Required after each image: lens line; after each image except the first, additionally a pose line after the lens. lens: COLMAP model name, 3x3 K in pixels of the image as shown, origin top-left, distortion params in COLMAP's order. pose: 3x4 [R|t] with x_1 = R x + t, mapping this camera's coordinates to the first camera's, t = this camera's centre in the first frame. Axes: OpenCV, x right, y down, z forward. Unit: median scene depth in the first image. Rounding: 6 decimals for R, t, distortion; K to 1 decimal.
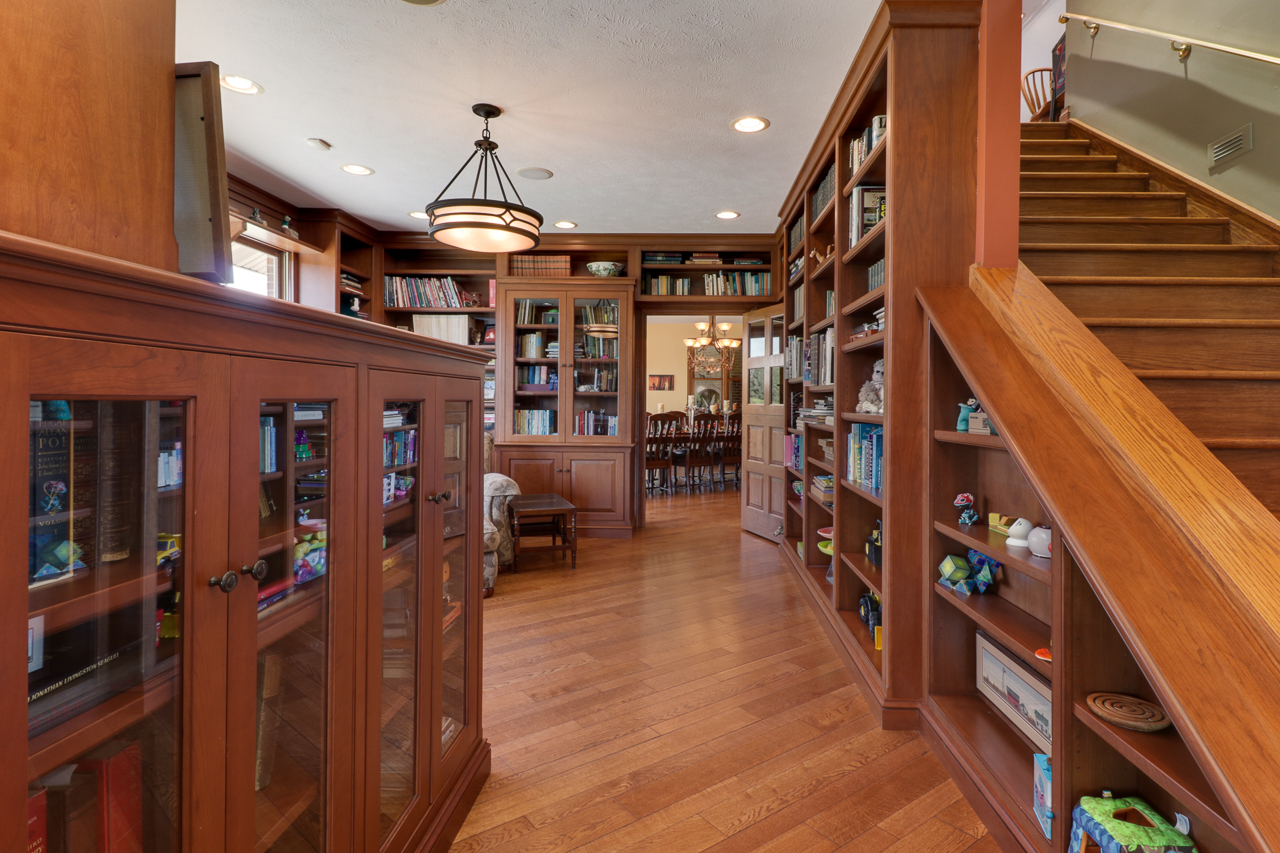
lens RADIAL K [[625.6, 0, 643.4], [0, 625.6, 426.3], [0, 0, 1]] dist [0.003961, -0.002572]
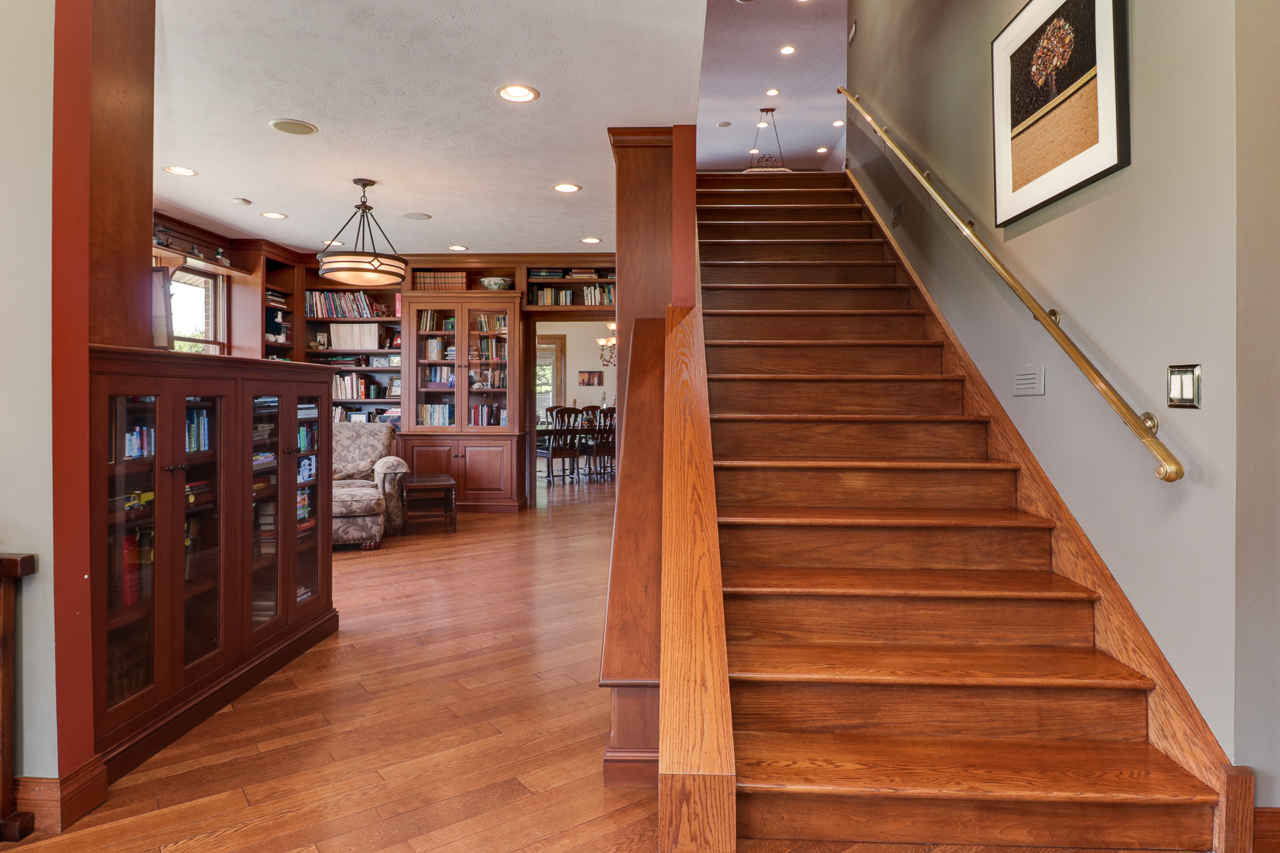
lens RADIAL K [[690.7, 0, 639.2], [0, 690.7, 420.0], [0, 0, 1]] dist [-0.001501, -0.003248]
pose [[0.999925, -0.007181, 0.009969, 0.196331], [0.007244, 0.999954, -0.006295, 0.014081], [-0.009923, 0.006367, 0.999930, -0.297430]]
